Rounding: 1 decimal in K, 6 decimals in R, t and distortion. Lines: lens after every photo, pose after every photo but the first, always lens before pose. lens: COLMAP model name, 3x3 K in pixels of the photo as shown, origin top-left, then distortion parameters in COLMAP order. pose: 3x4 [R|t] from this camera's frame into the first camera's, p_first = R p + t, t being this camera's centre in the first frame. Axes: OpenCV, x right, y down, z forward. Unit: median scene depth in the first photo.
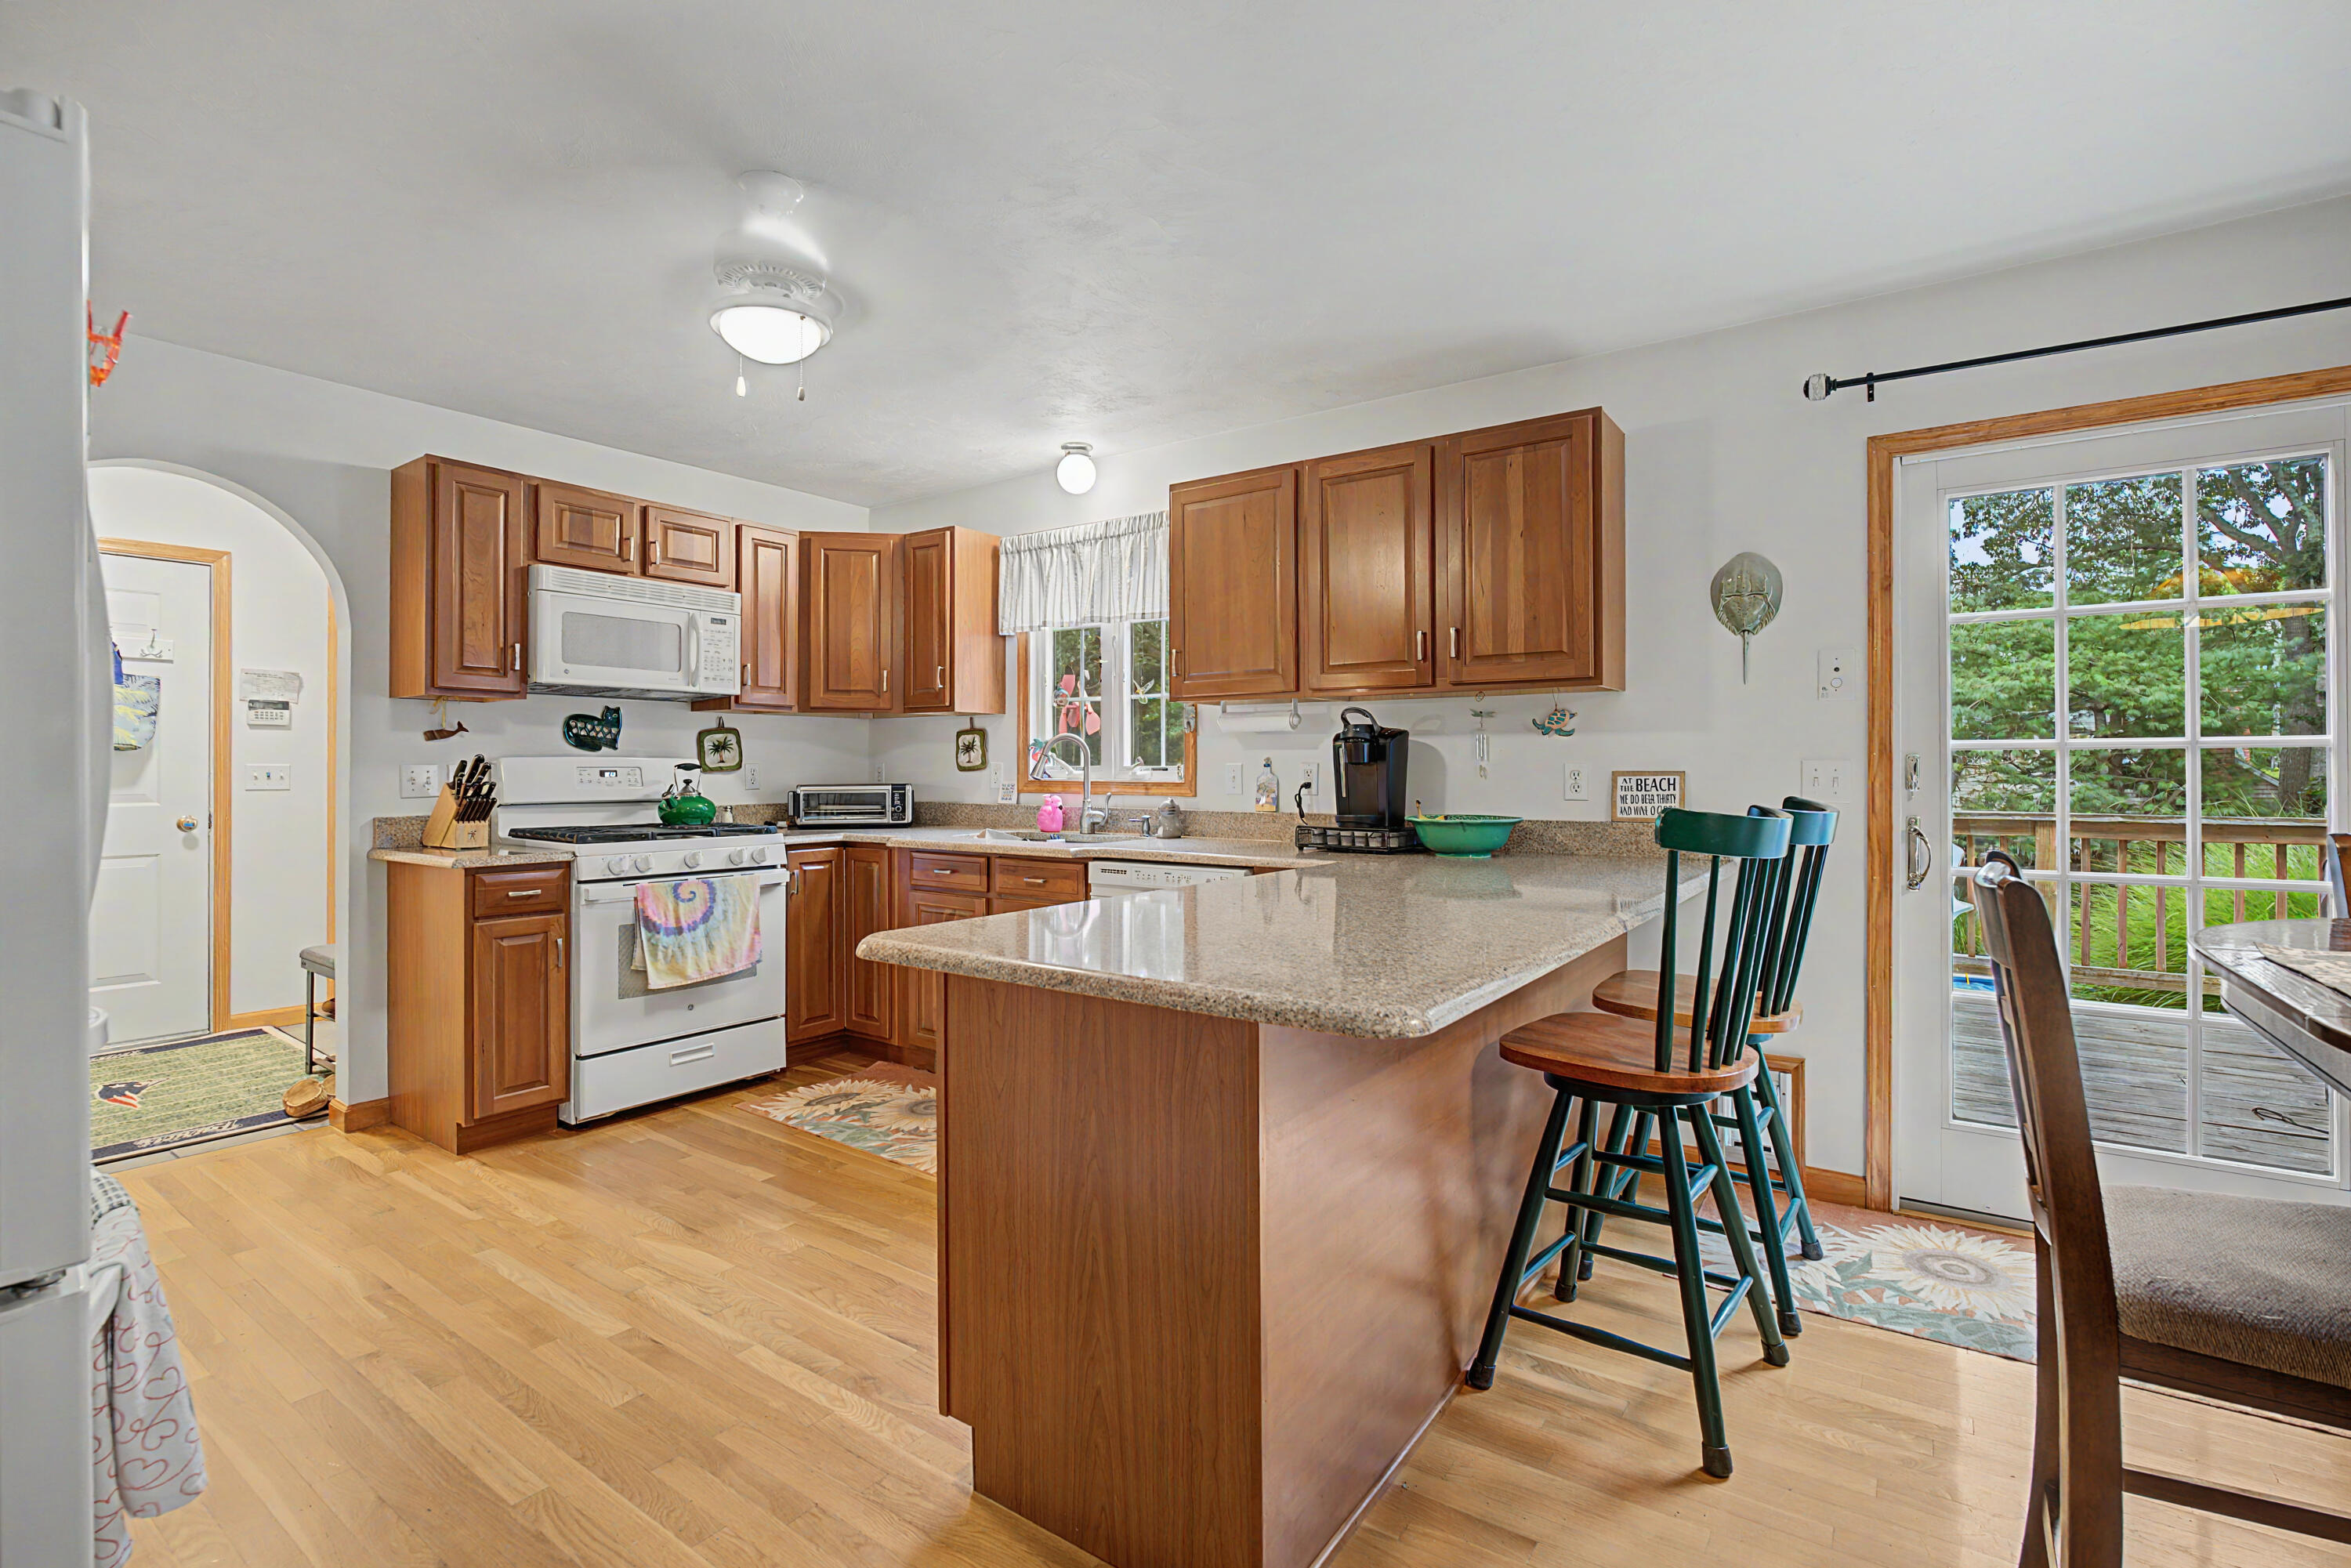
lens RADIAL K [[1059.5, 0, 1156.8], [0, 1059.5, 775.8], [0, 0, 1]] dist [-0.002216, 0.000152]
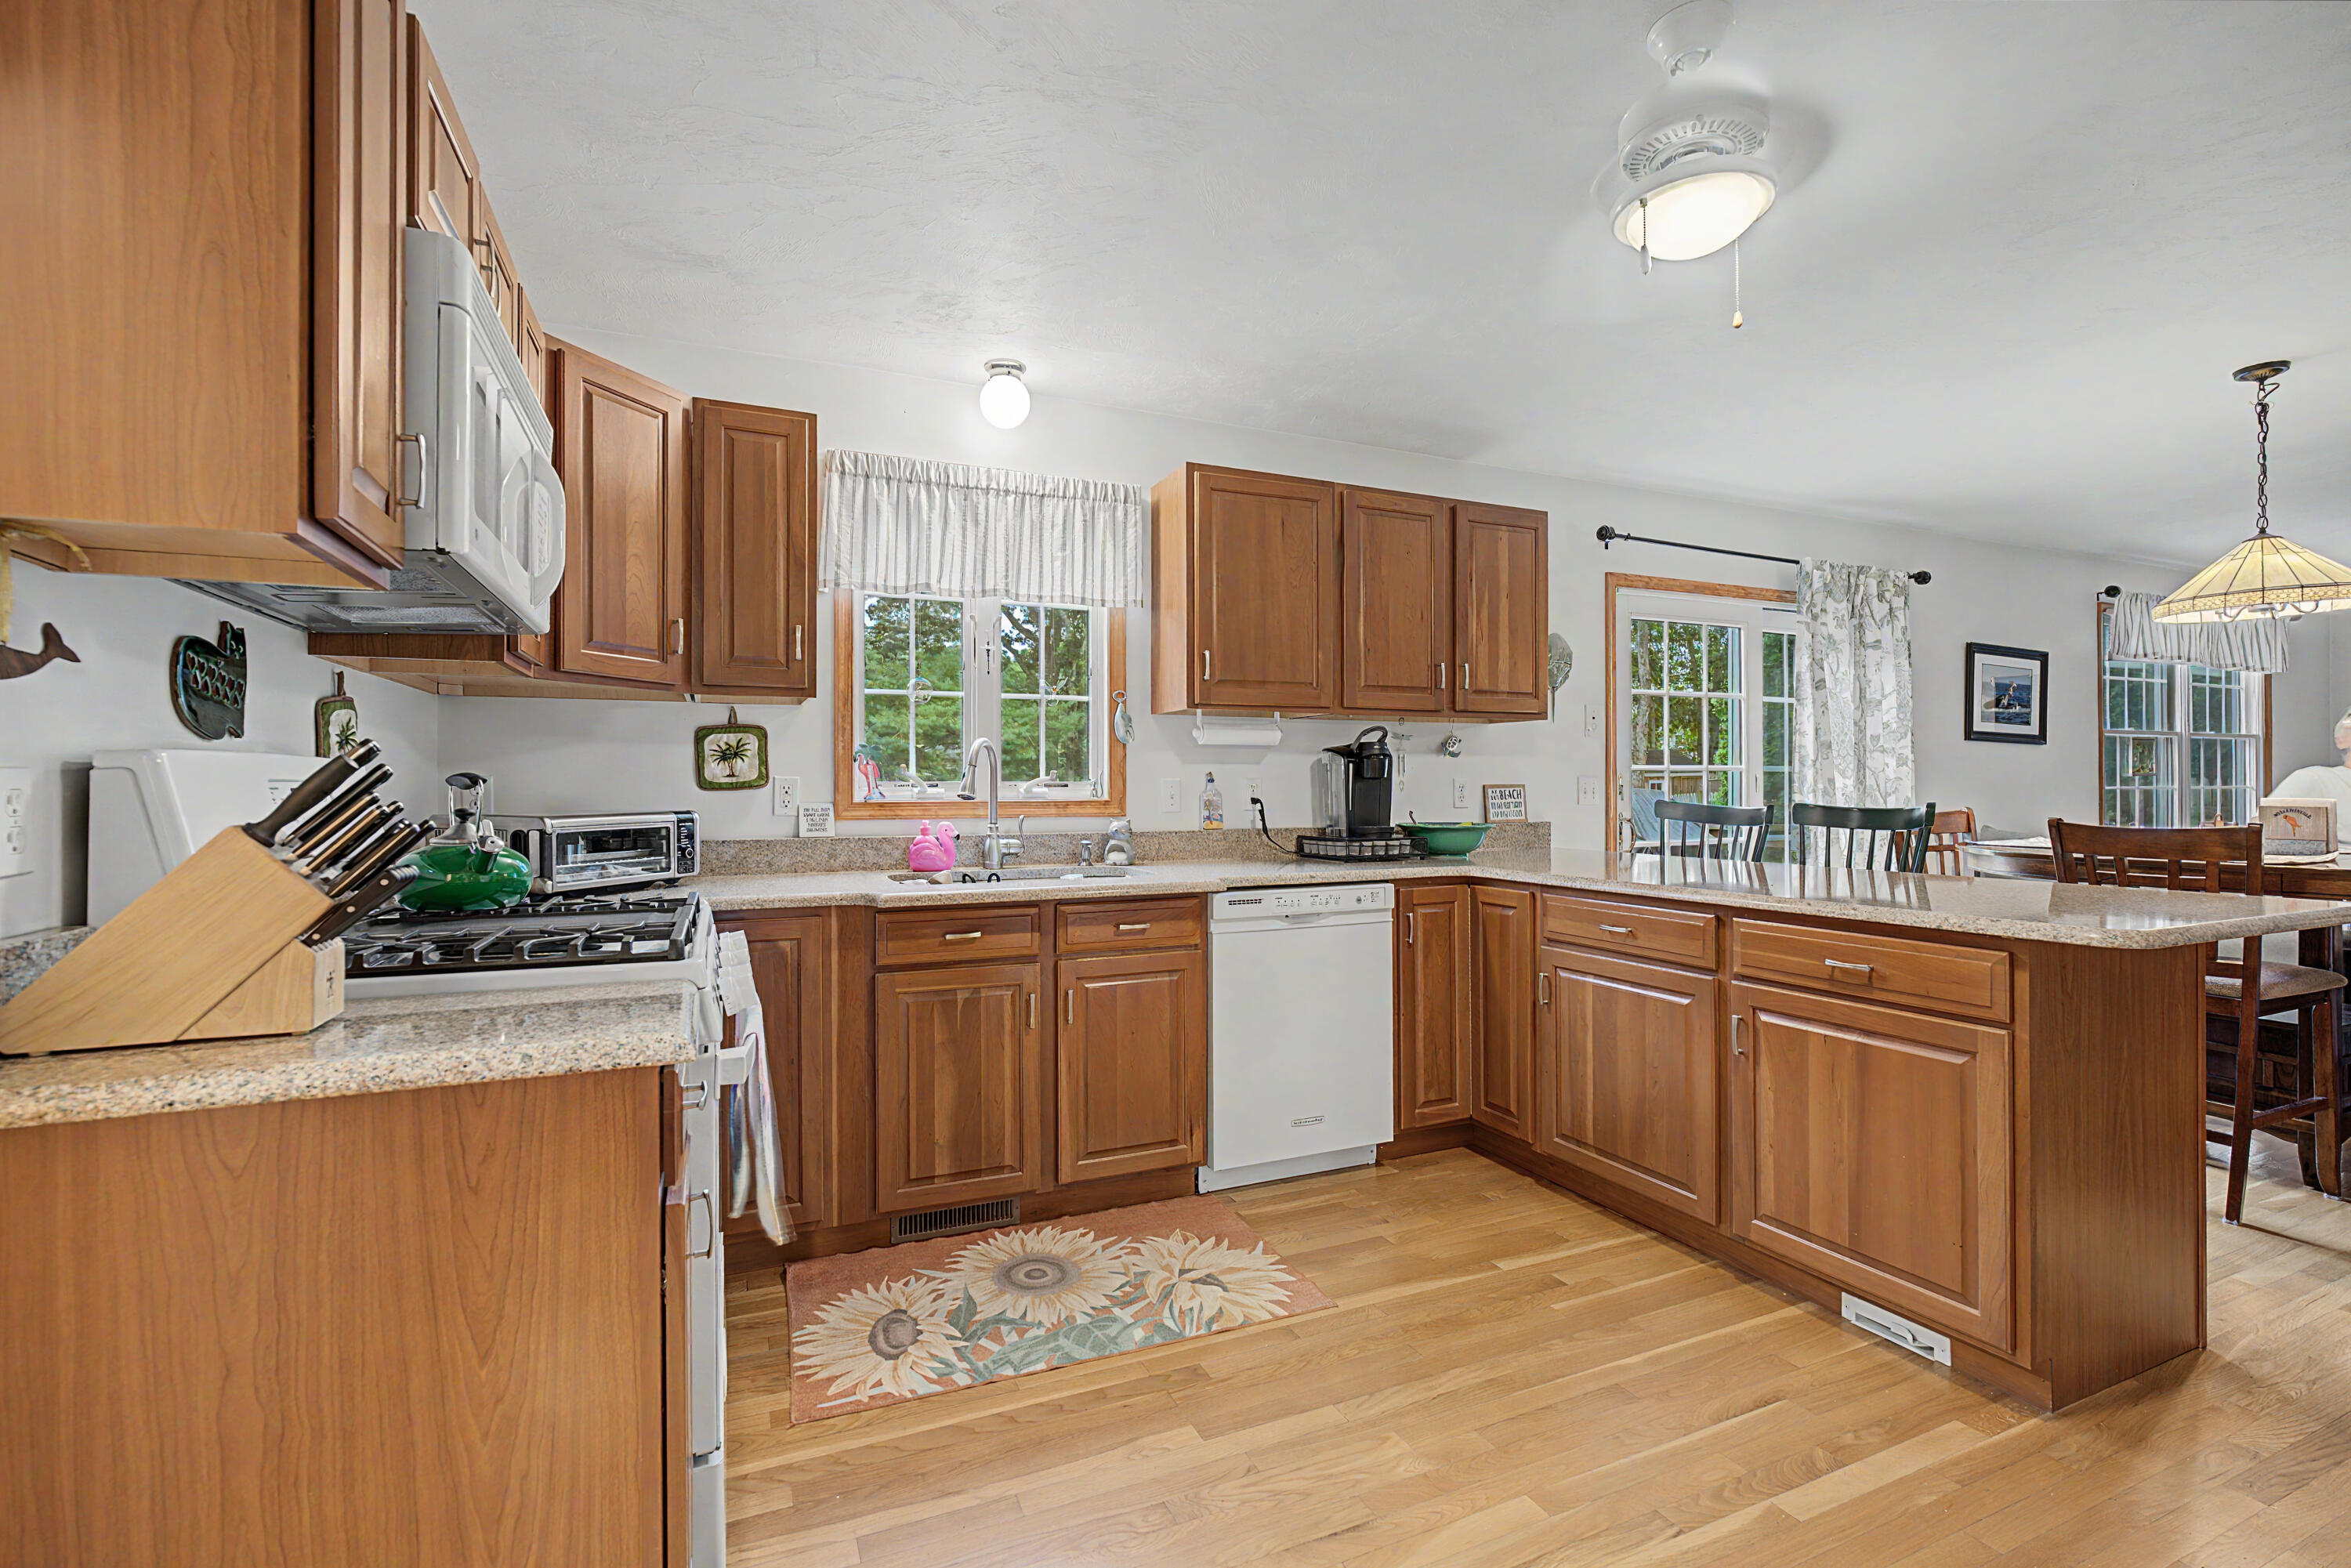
lens RADIAL K [[1059.5, 0, 1163.7], [0, 1059.5, 775.9], [0, 0, 1]] dist [-0.002216, 0.000152]
pose [[0.513632, 0.000349, 0.858011, -0.790212], [0.007003, 0.999965, -0.004599, -0.010414], [-0.857982, 0.008371, 0.513612, 0.586145]]
